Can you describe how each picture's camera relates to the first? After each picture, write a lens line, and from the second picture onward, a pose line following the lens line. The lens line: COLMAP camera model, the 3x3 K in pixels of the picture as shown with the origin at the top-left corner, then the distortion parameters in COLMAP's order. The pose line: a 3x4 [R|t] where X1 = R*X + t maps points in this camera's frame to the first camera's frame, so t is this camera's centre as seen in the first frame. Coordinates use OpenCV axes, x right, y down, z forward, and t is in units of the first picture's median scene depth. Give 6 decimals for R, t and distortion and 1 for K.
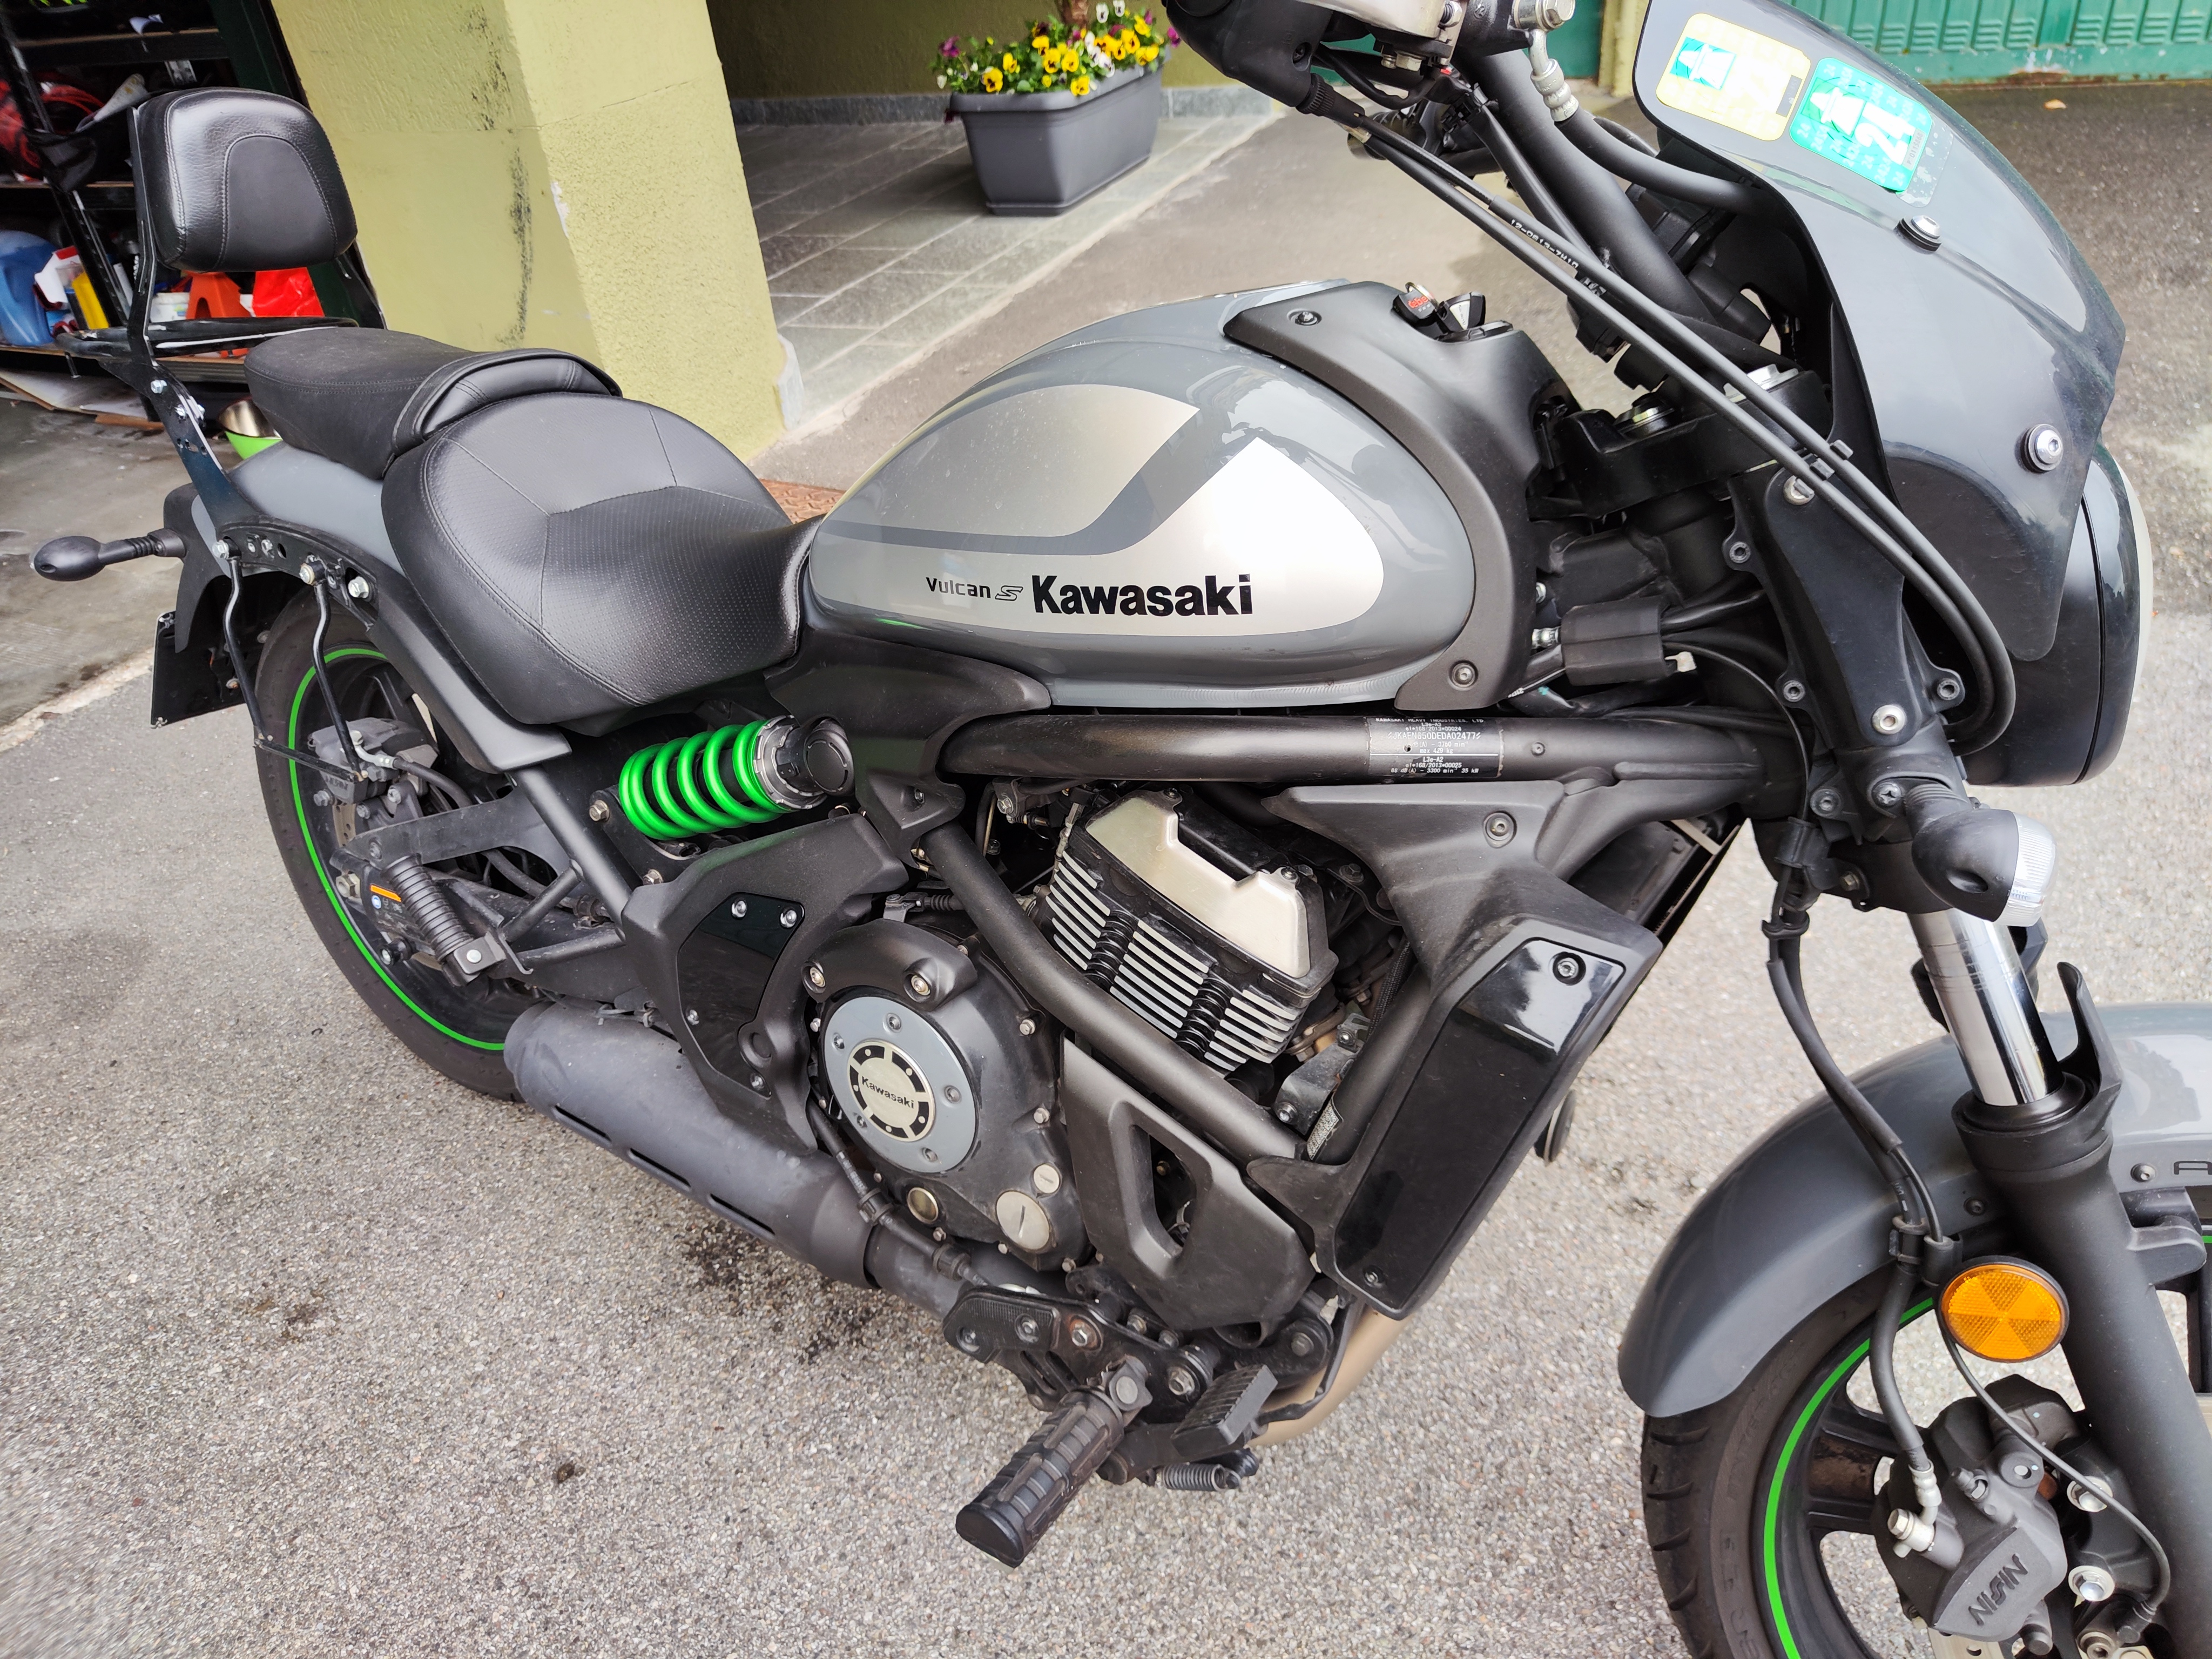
lens RADIAL K [[1541.7, 0, 1105.2], [0, 1541.7, 819.0], [0, 0, 1]] dist [0.015265, -0.000516]
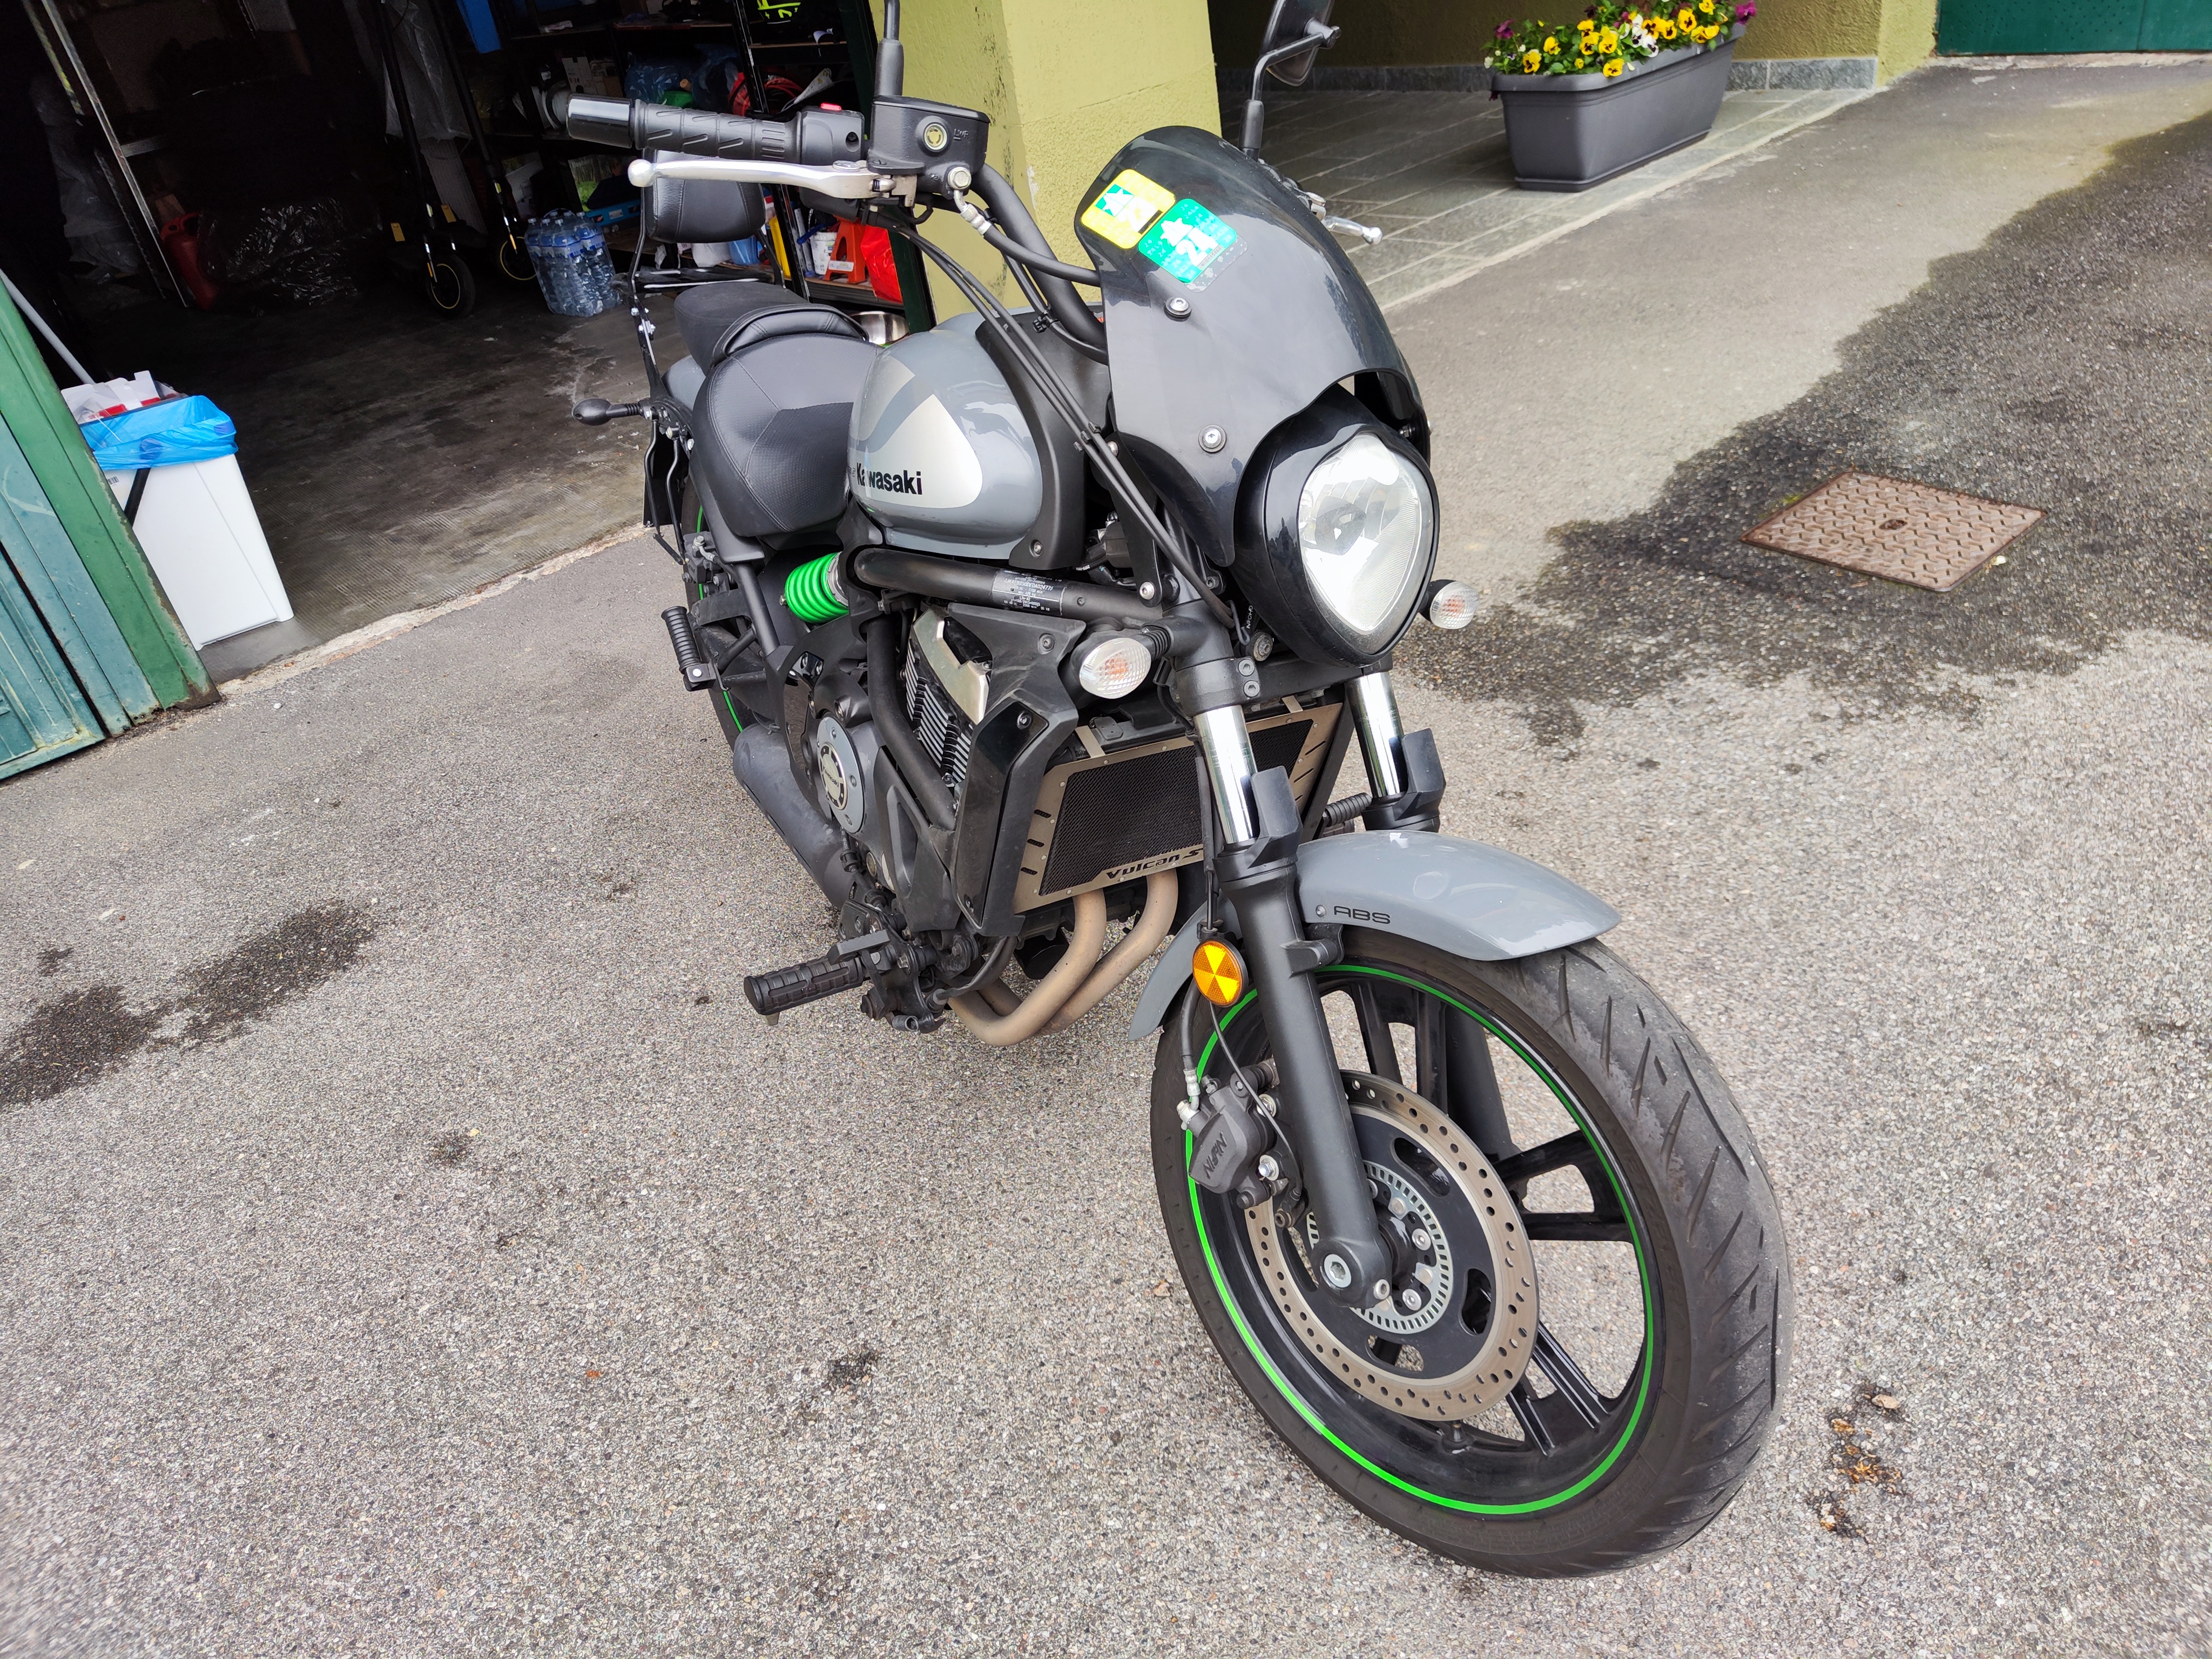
lens RADIAL K [[1541.7, 0, 1107.0], [0, 1541.7, 837.7], [0, 0, 1]] dist [0.015265, -0.000516]
pose [[0.894126, 0.206064, -0.397587, 0.204528], [-0.187849, 0.978538, 0.084712, 0.011576], [0.406510, -0.001057, 0.913646, -0.099548]]
